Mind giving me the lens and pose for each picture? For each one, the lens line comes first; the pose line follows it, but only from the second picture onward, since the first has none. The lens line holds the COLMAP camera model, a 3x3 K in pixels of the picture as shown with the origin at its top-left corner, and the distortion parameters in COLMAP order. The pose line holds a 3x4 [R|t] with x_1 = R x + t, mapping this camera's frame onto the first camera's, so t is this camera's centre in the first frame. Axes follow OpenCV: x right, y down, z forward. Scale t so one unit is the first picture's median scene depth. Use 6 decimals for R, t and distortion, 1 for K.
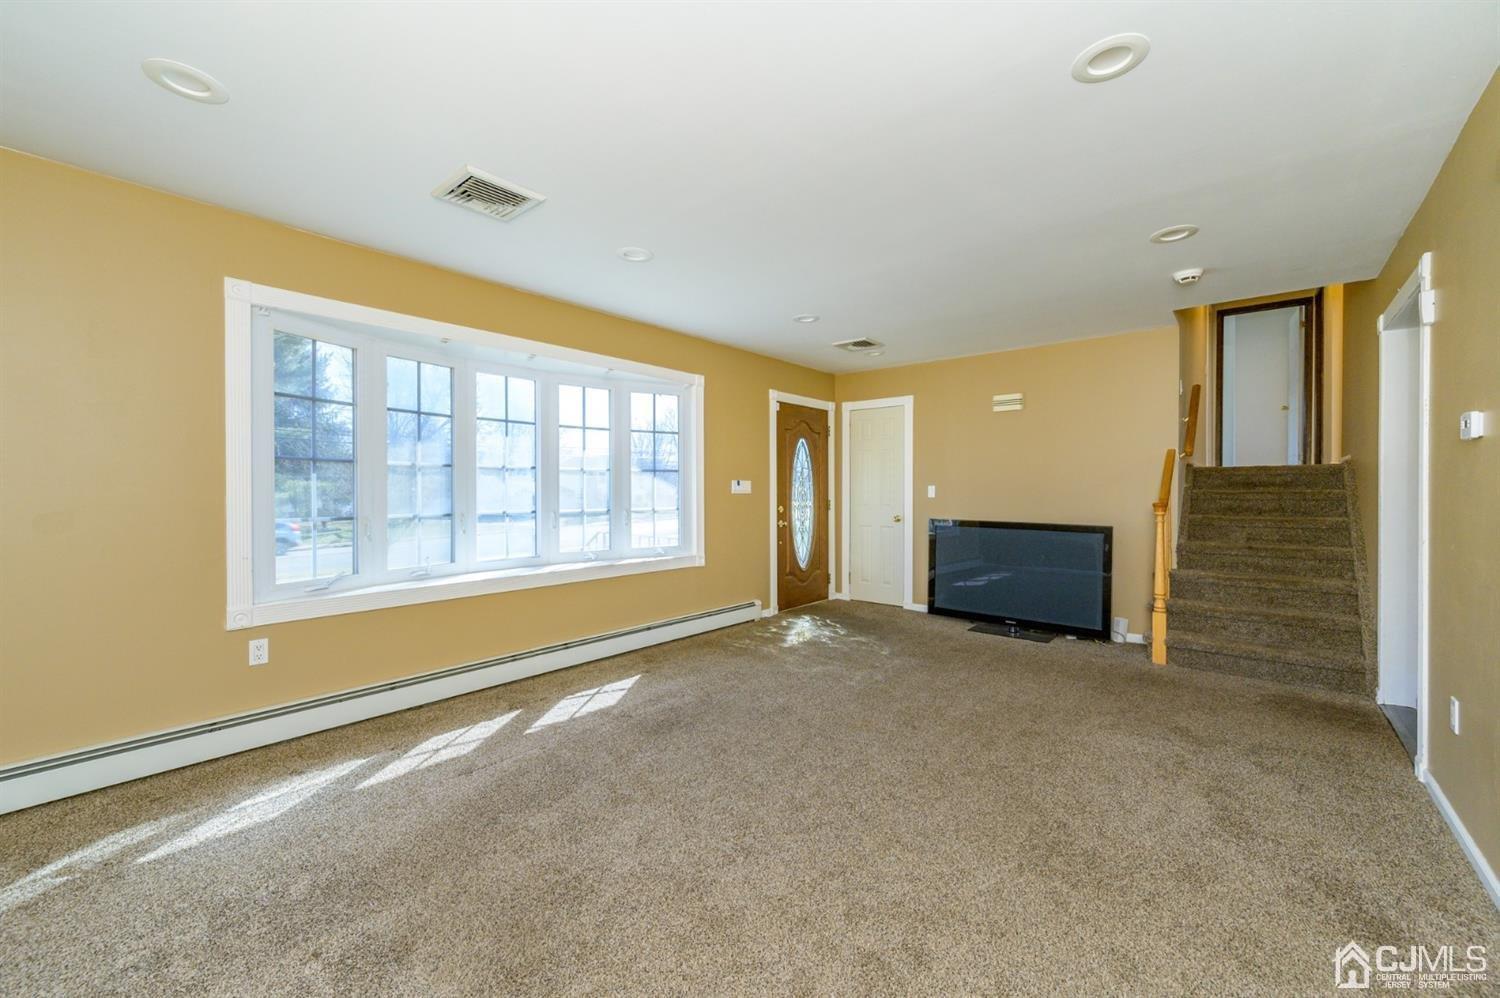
lens RADIAL K [[586.4, 0, 749.6], [0, 586.4, 495.7], [0, 0, 1]] dist [0.000299, -0.000347]
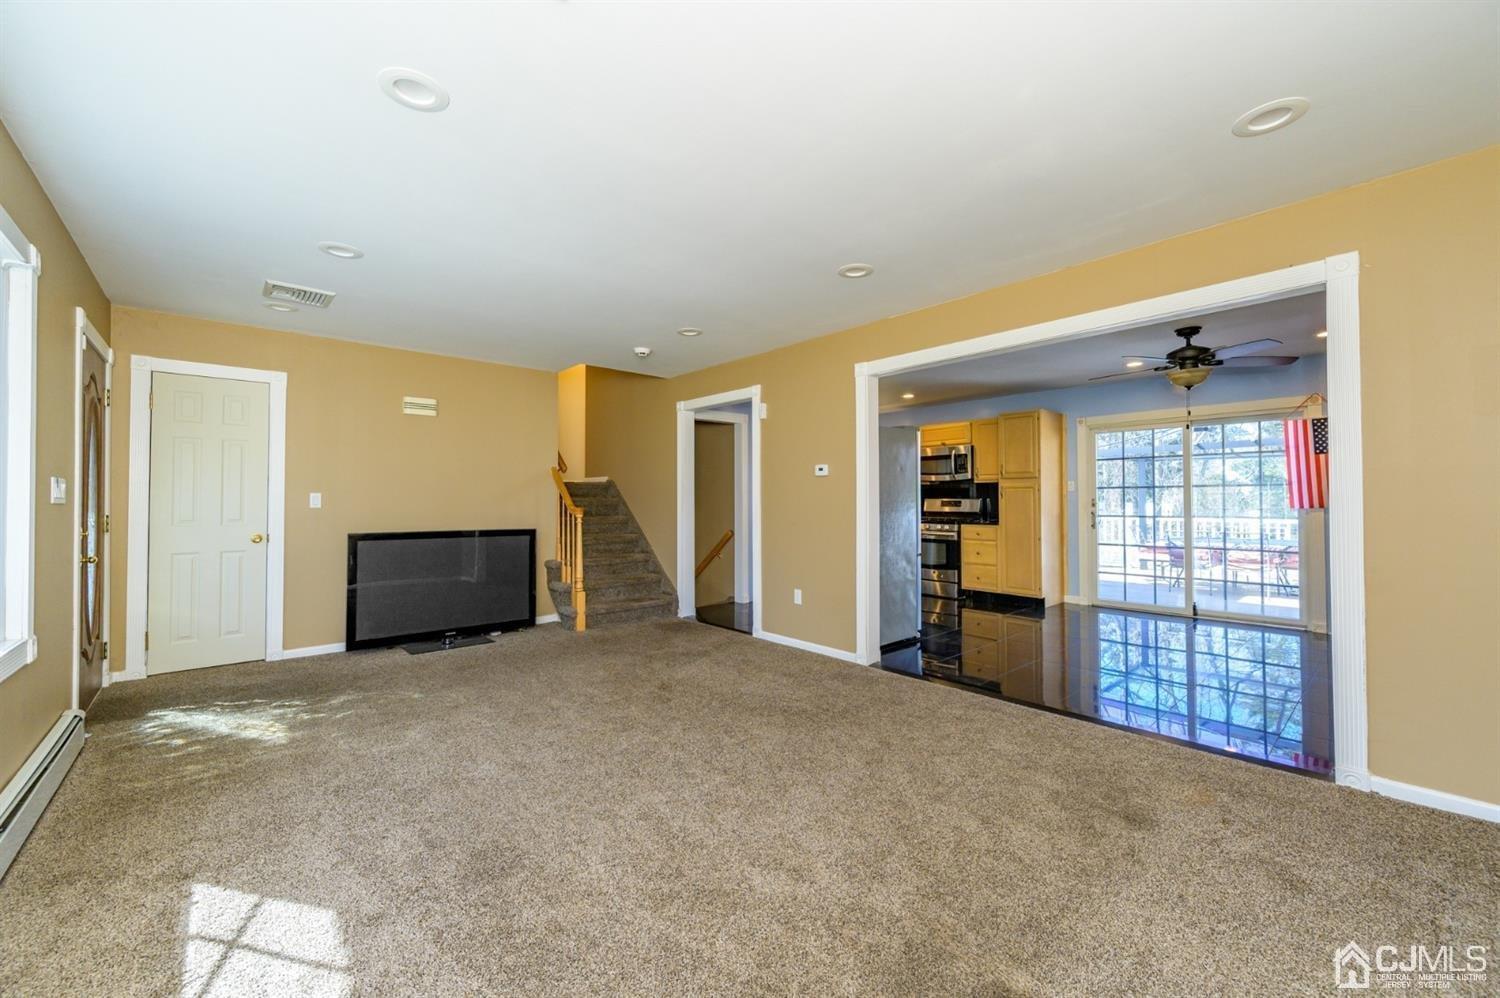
lens RADIAL K [[586.4, 0, 747.5], [0, 586.4, 489.0], [0, 0, 1]] dist [0.000299, -0.000347]
pose [[0.137848, 0.018471, 0.990281, -0.522286], [0.011516, 0.999729, -0.020250, 0.001003], [-0.990386, 0.014195, 0.137598, 0.425338]]
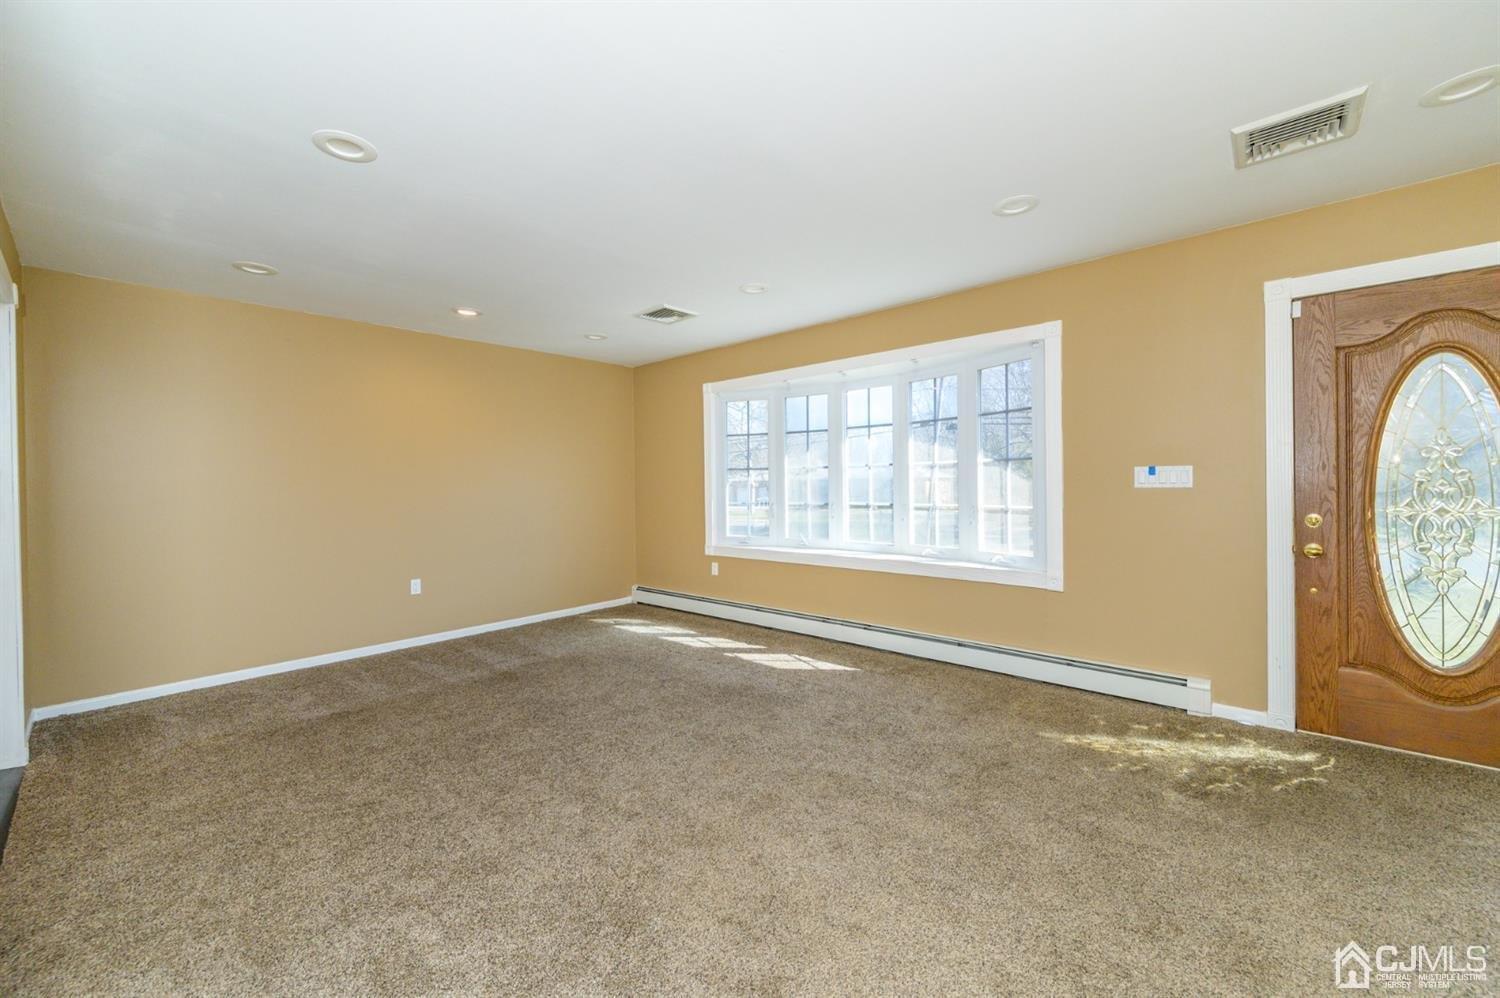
lens RADIAL K [[586.4, 0, 757.0], [0, 586.4, 491.2], [0, 0, 1]] dist [0.000299, -0.000347]
pose [[-0.006987, 0.009408, -0.999931, 0.712179], [0.001528, 0.999955, 0.009398, -0.007852], [0.999974, -0.001462, -0.007001, 0.727924]]
